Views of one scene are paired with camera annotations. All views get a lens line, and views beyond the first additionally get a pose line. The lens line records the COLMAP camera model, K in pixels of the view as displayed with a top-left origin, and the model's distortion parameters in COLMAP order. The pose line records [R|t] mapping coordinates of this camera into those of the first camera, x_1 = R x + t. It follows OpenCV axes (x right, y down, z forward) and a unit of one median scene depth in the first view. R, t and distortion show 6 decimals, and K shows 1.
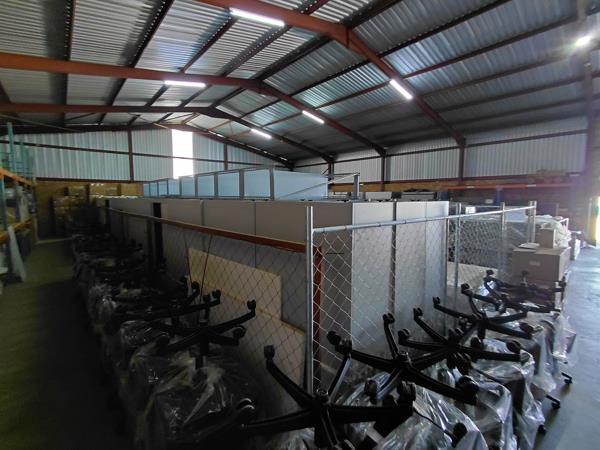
lens RADIAL K [[278.6, 0, 301.0], [0, 278.6, 221.1], [0, 0, 1]] dist [0.001482, 0.000657]
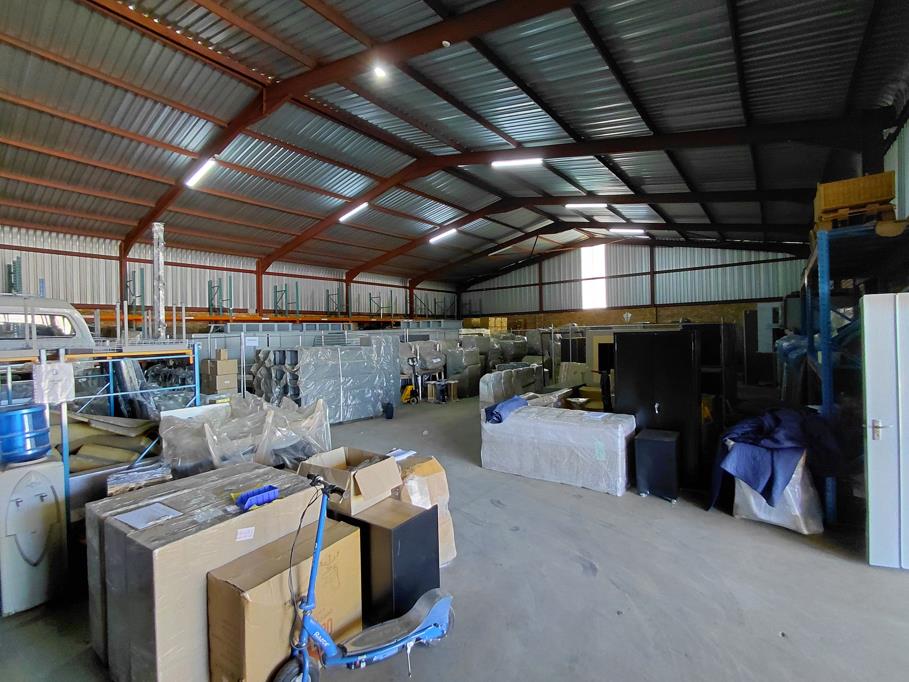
lens RADIAL K [[422.0, 0, 456.0], [0, 422.0, 335.1], [0, 0, 1]] dist [0.001482, 0.000657]
pose [[0.204051, 0.000516, -0.978960, 0.748632], [-0.056894, 0.998316, -0.011333, -0.024540], [0.977306, 0.058010, 0.203737, 0.381026]]
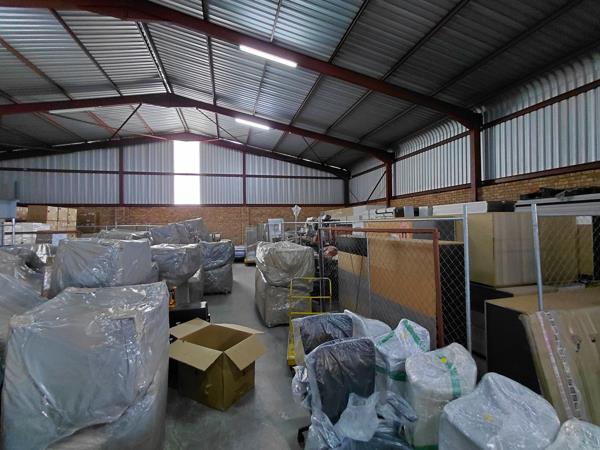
lens RADIAL K [[278.6, 0, 301.0], [0, 278.6, 221.1], [0, 0, 1]] dist [0.001482, 0.000657]
pose [[0.897094, -0.018657, -0.441445, 0.235454], [-0.021192, 0.996141, -0.085167, -0.031568], [0.441331, 0.085758, 0.893237, 0.462642]]
